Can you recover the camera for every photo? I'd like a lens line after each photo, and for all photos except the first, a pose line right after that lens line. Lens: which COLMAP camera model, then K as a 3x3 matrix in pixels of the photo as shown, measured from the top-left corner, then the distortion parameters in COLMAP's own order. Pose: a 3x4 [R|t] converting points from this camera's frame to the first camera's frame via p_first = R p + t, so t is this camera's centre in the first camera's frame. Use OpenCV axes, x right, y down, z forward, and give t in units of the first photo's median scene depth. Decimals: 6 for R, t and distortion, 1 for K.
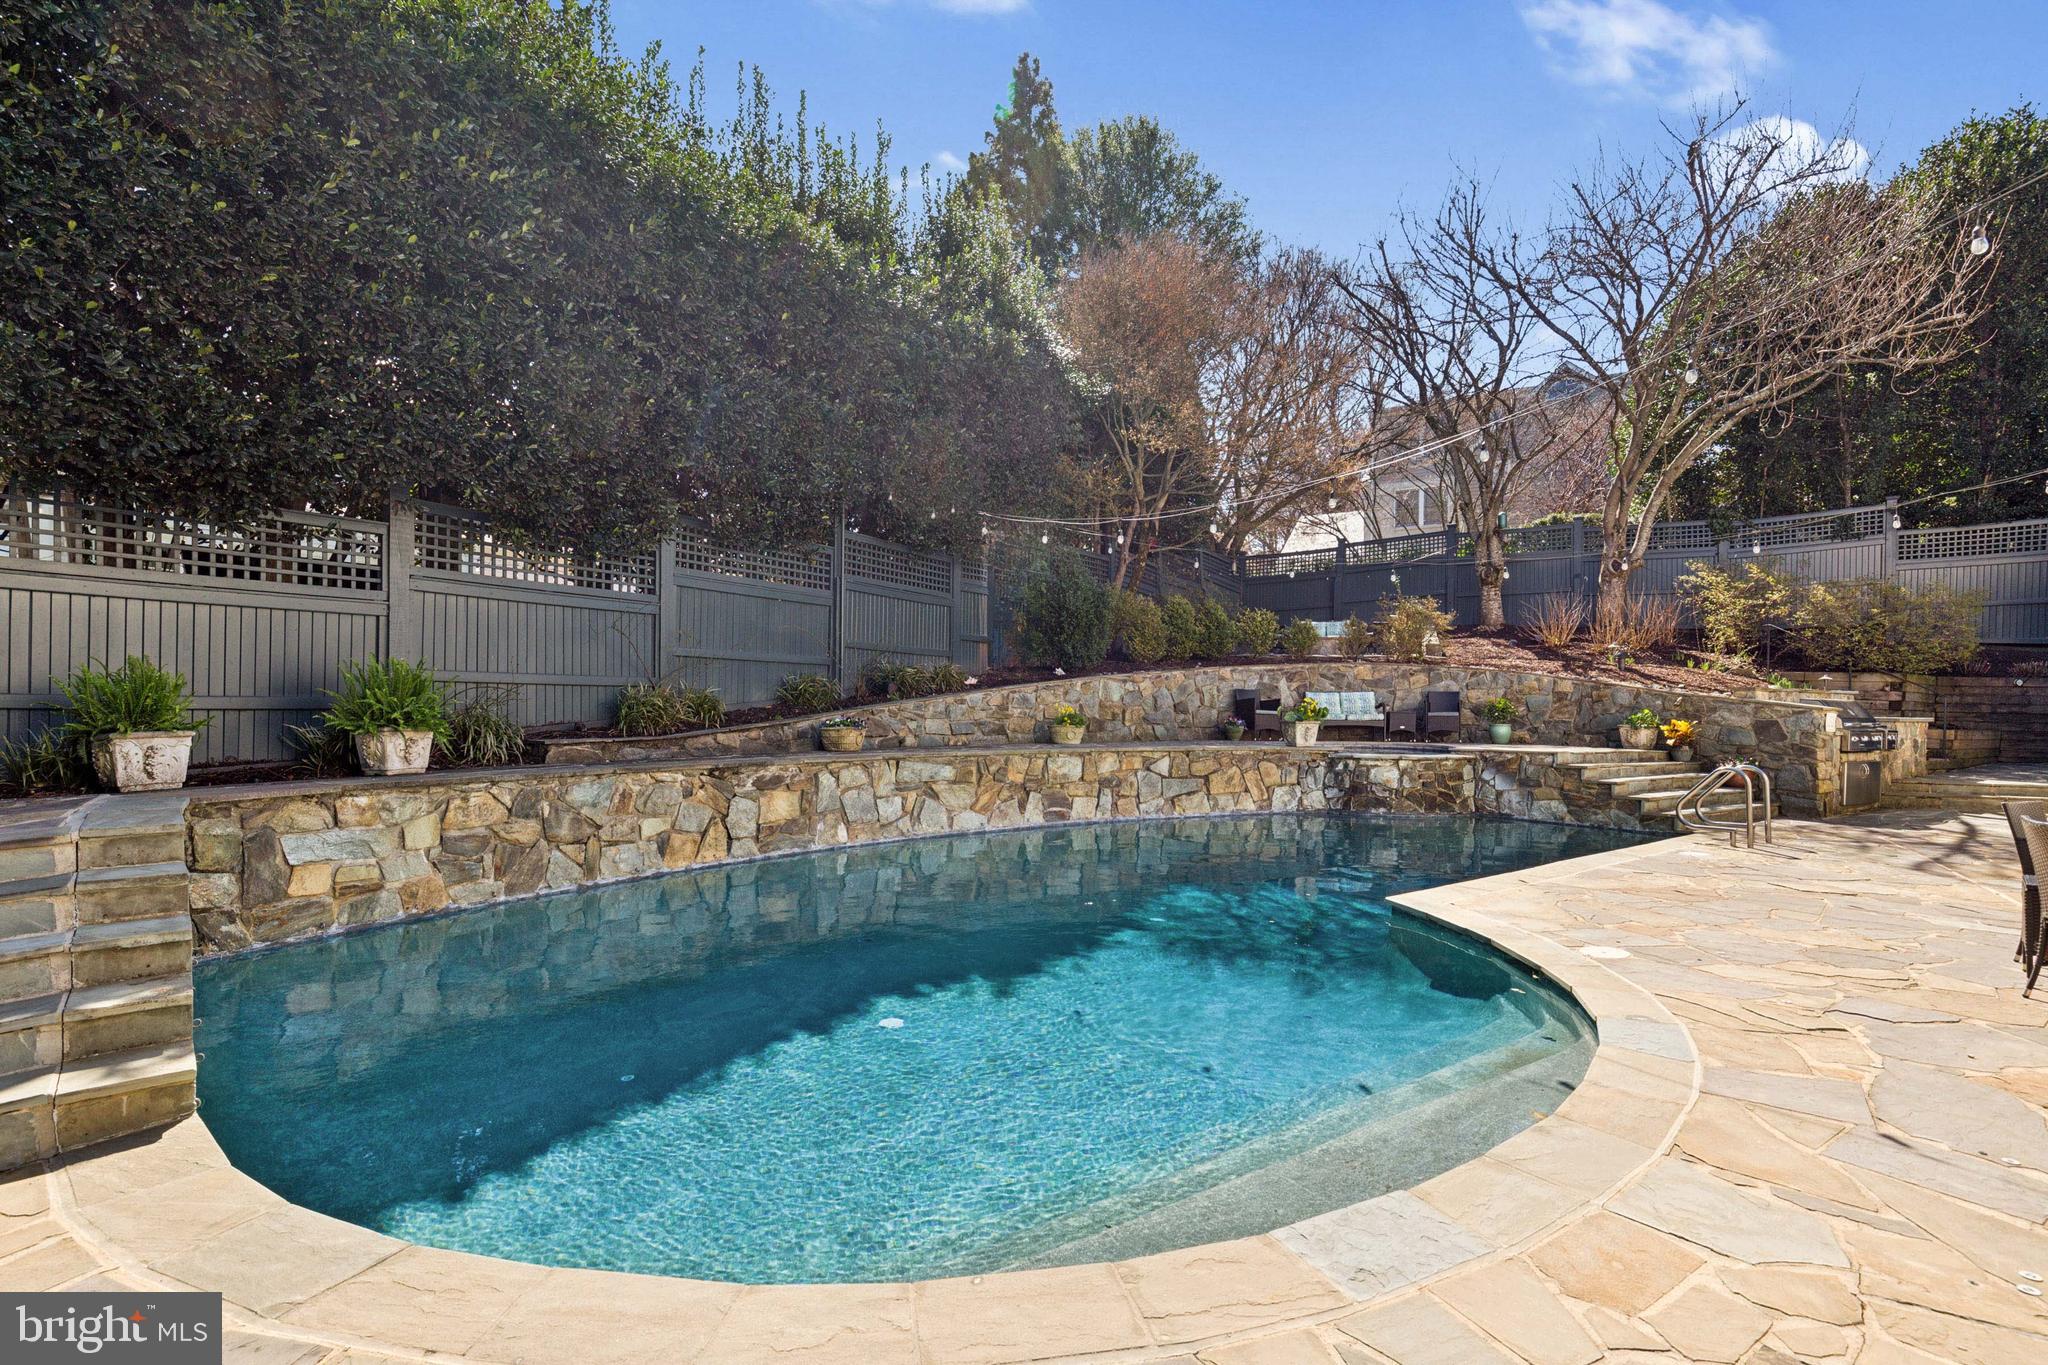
lens RADIAL K [[955.2, 0, 1025.5], [0, 955.2, 717.2], [0, 0, 1]] dist [-0.000890, -0.000200]
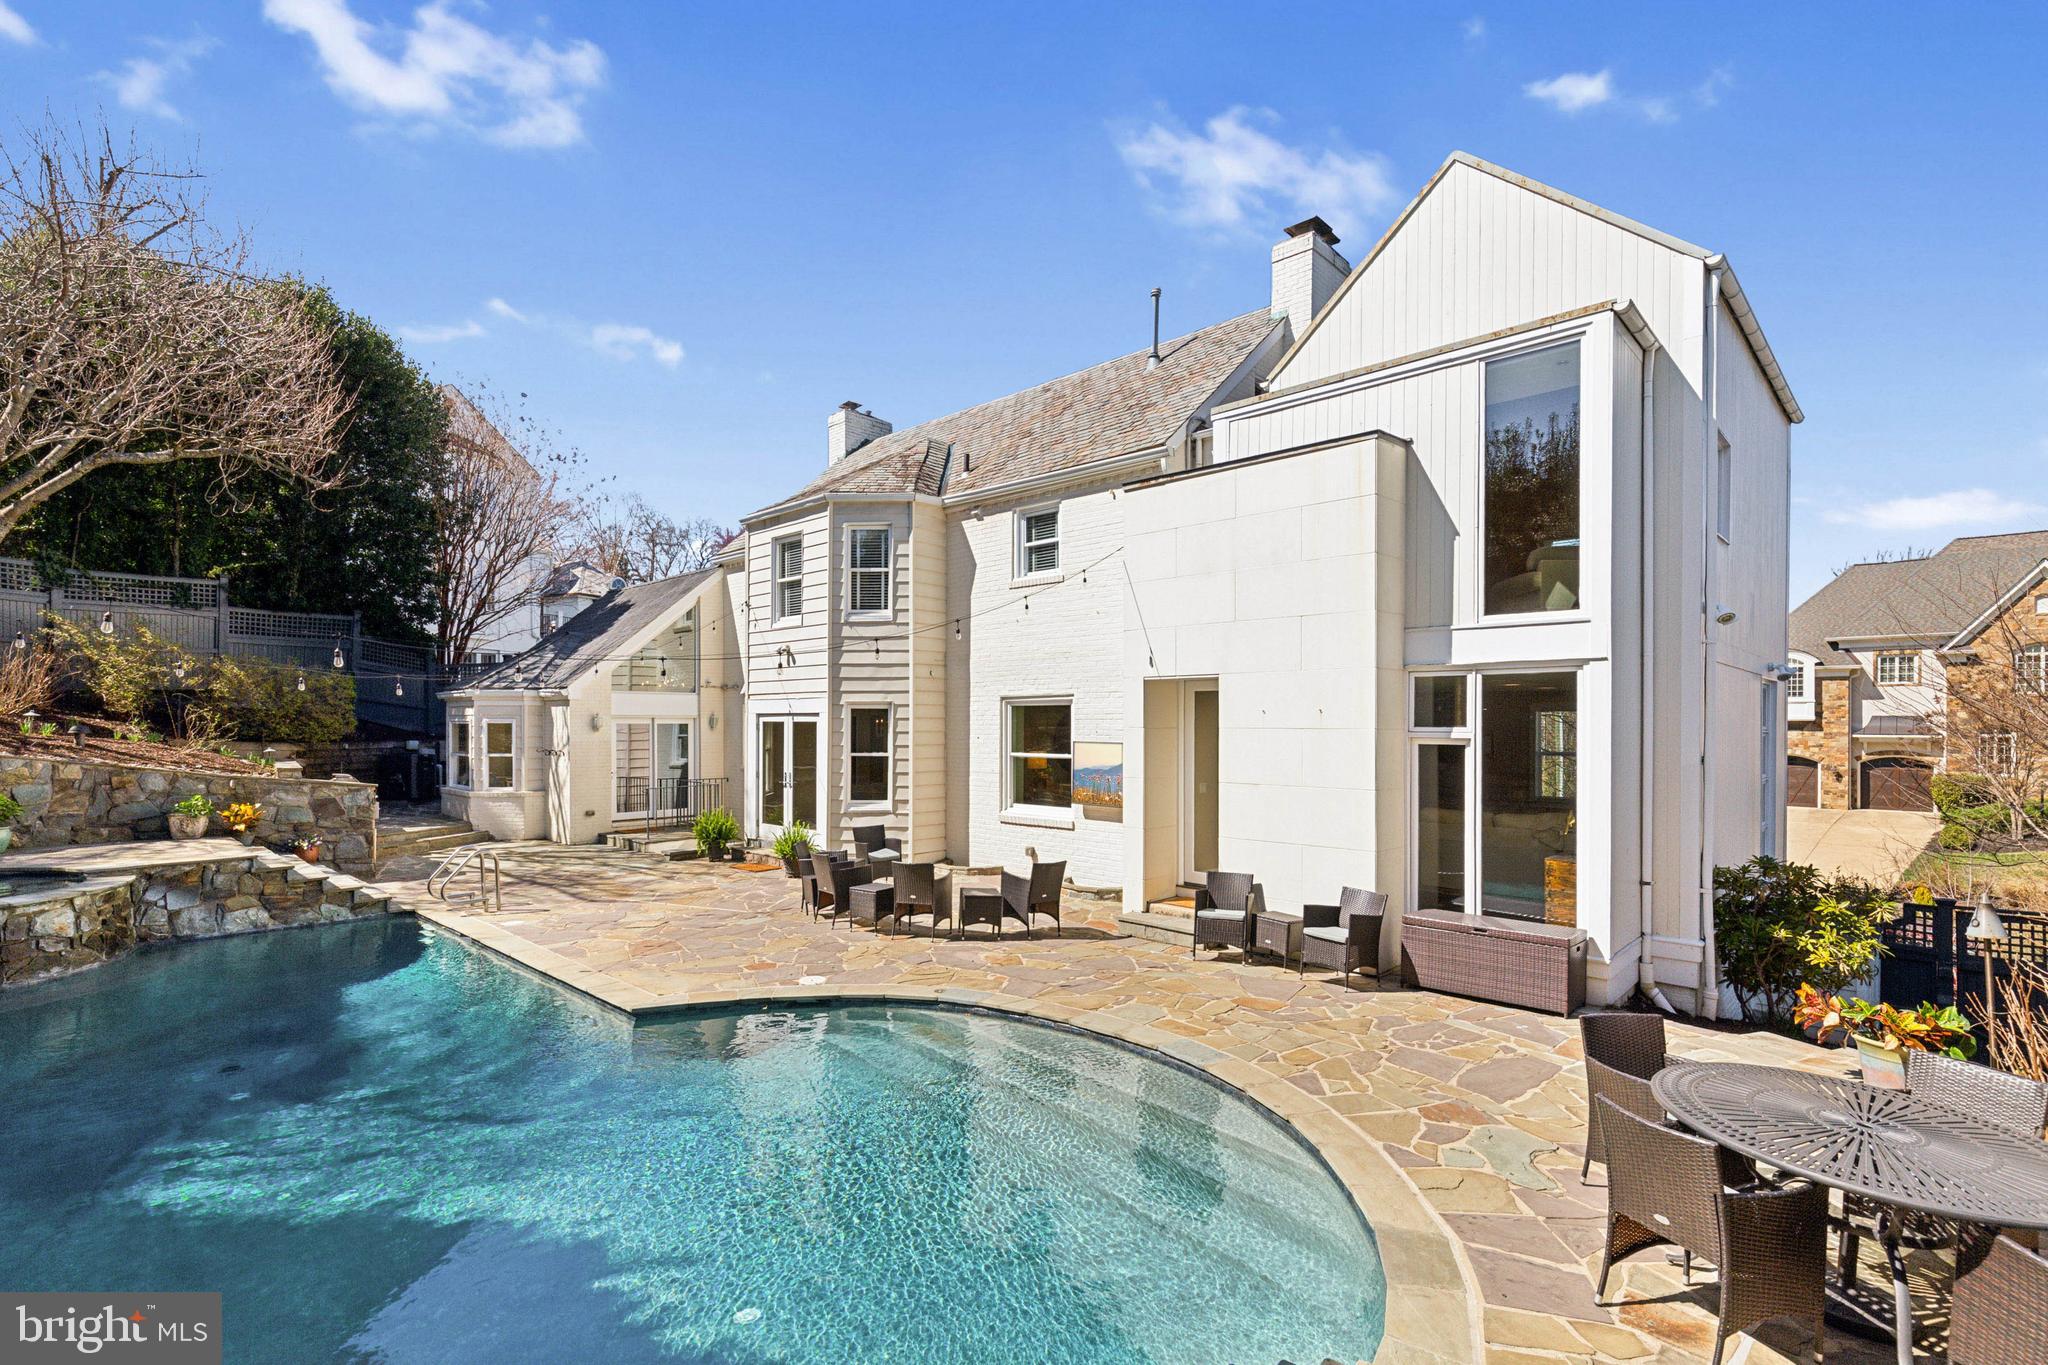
lens RADIAL K [[955.2, 0, 1025.5], [0, 955.2, 717.2], [0, 0, 1]] dist [-0.000890, -0.000200]
pose [[-0.150217, -0.003751, 0.988646, -0.449368], [0.014163, 0.999882, 0.005946, -0.088232], [-0.988552, 0.014895, -0.150146, 0.371629]]
